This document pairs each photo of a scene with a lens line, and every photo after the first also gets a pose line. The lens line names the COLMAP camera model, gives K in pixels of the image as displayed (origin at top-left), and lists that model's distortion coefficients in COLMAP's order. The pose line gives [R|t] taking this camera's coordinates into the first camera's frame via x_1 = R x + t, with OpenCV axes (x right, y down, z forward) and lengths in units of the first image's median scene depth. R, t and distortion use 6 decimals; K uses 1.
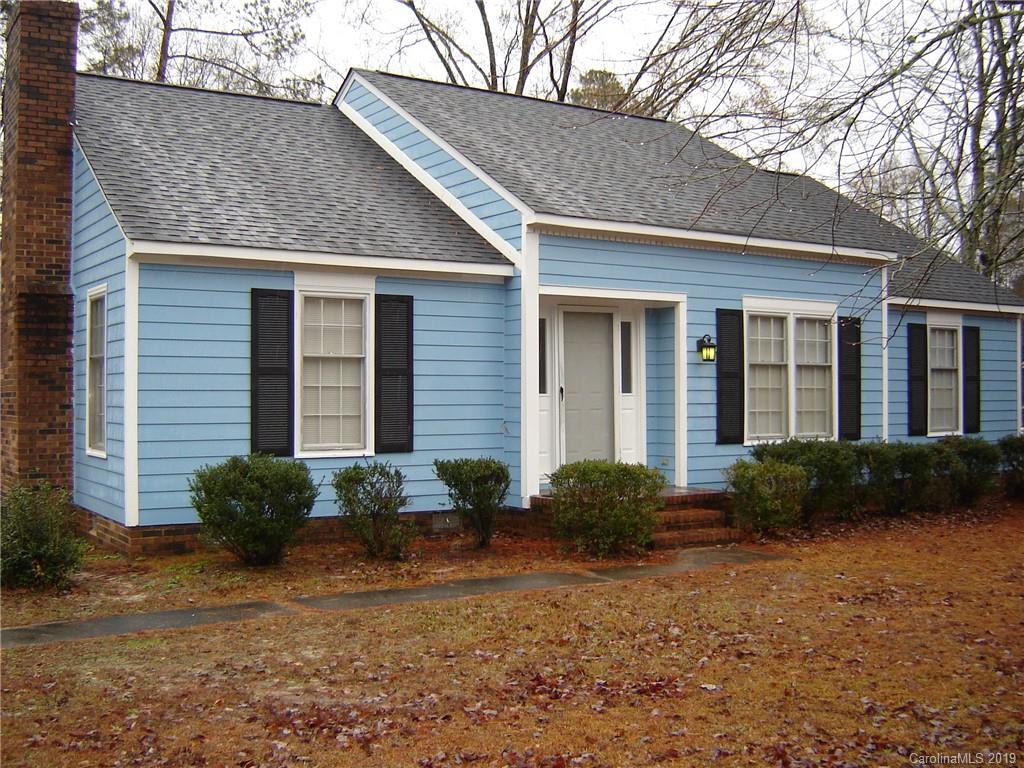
lens RADIAL K [[1144.0, 0, 513.3], [0, 1144.0, 382.3], [0, 0, 1]] dist [-0.130559, 0.000000]
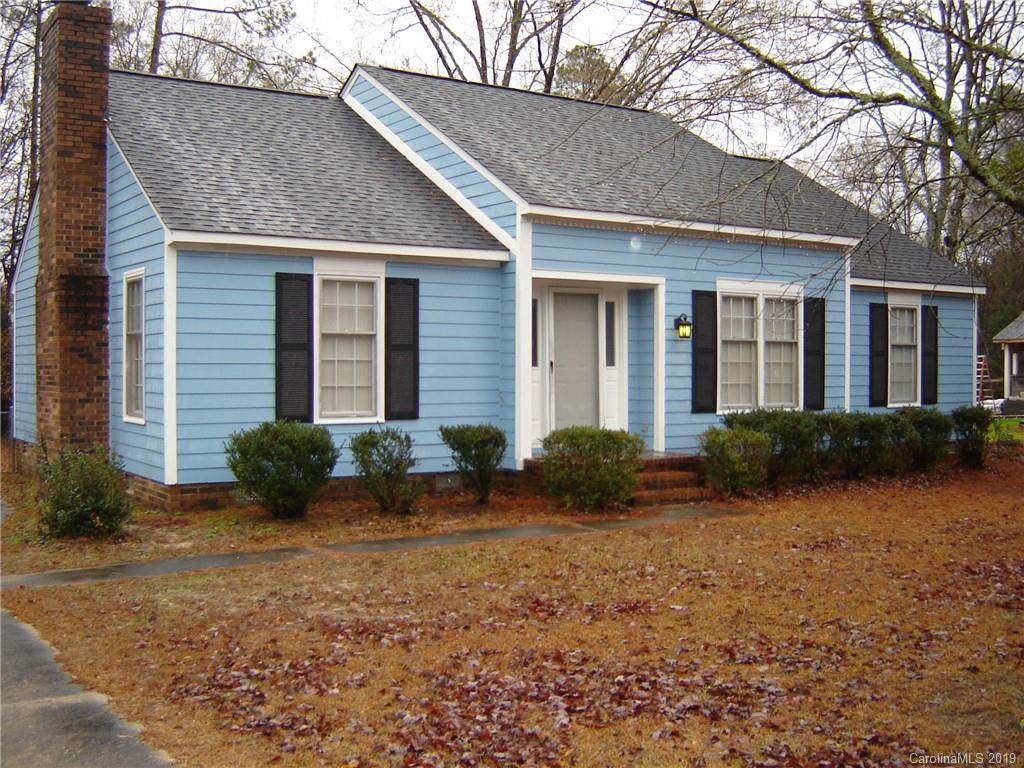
lens RADIAL K [[1144.0, 0, 511.0], [0, 1144.0, 384.6], [0, 0, 1]] dist [-0.130559, 0.000000]
pose [[0.999919, 0.002685, 0.012407, -0.011651], [-0.003024, 0.999620, 0.027384, -0.003442], [-0.012329, -0.027419, 0.999548, -0.114368]]
